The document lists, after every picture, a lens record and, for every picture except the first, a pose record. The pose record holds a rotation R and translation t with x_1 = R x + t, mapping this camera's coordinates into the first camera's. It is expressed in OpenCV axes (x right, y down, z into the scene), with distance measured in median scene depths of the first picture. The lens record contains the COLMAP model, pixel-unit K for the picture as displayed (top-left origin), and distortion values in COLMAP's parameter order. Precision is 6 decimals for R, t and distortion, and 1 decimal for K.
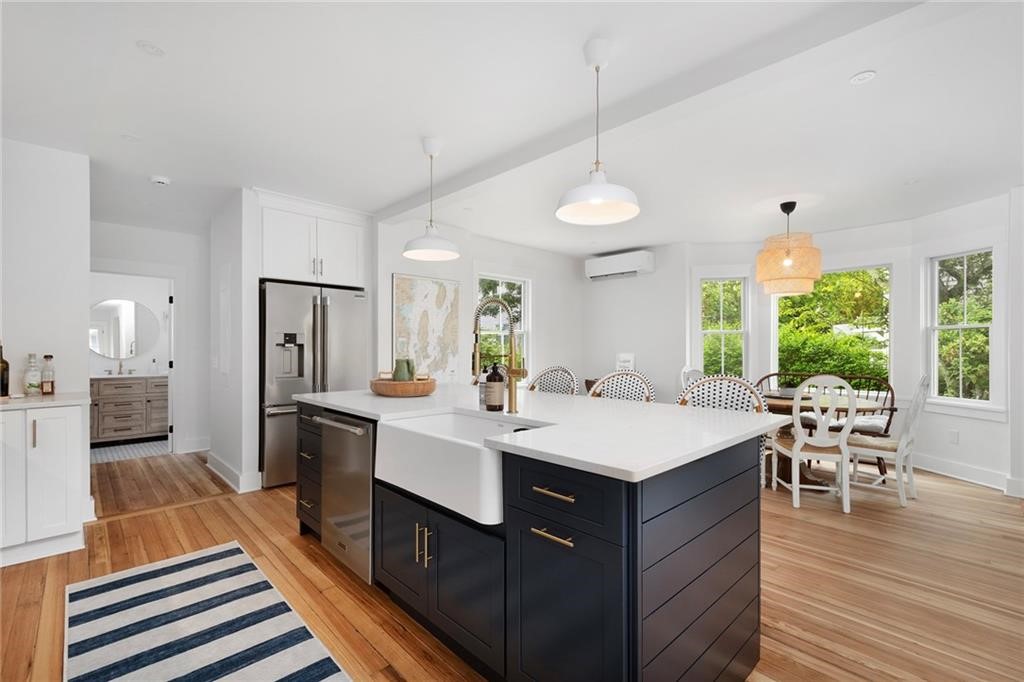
lens RADIAL K [[452.3, 0, 512.4], [0, 452.3, 347.6], [0, 0, 1]] dist [0.005987, -0.000882]
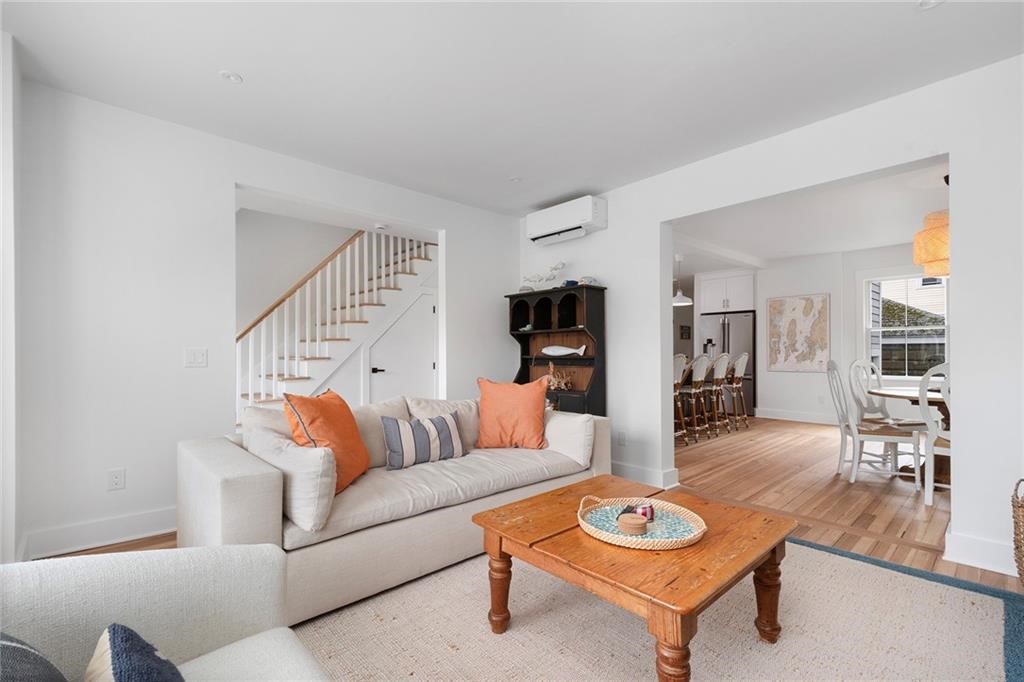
lens RADIAL K [[452.3, 0, 516.5], [0, 452.3, 352.1], [0, 0, 1]] dist [0.005987, -0.000882]
pose [[-0.021586, -0.004399, -0.999757, 1.752008], [0.003256, 0.999985, -0.004470, 0.039250], [0.999762, -0.003352, -0.021571, 0.176752]]
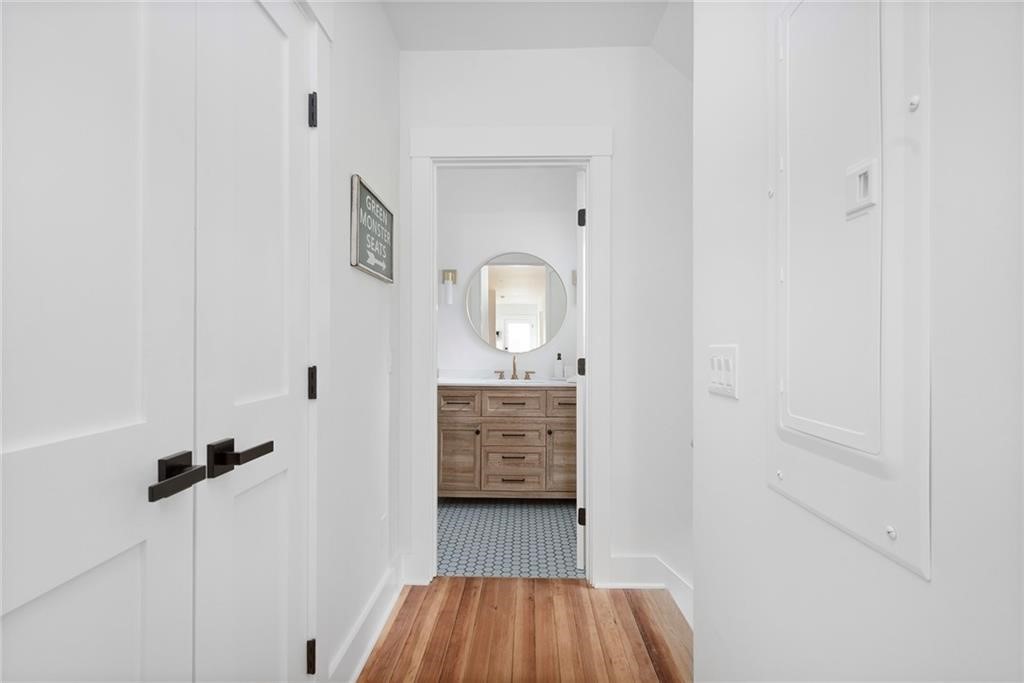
lens RADIAL K [[488.7, 0, 513.8], [0, 488.7, 345.9], [0, 0, 1]] dist [-0.002751, -0.000340]
pose [[0.700164, 0.003894, -0.713972, -0.688937], [-0.004200, 0.999990, 0.001335, 0.025030], [0.713970, 0.002064, 0.700173, 0.930124]]
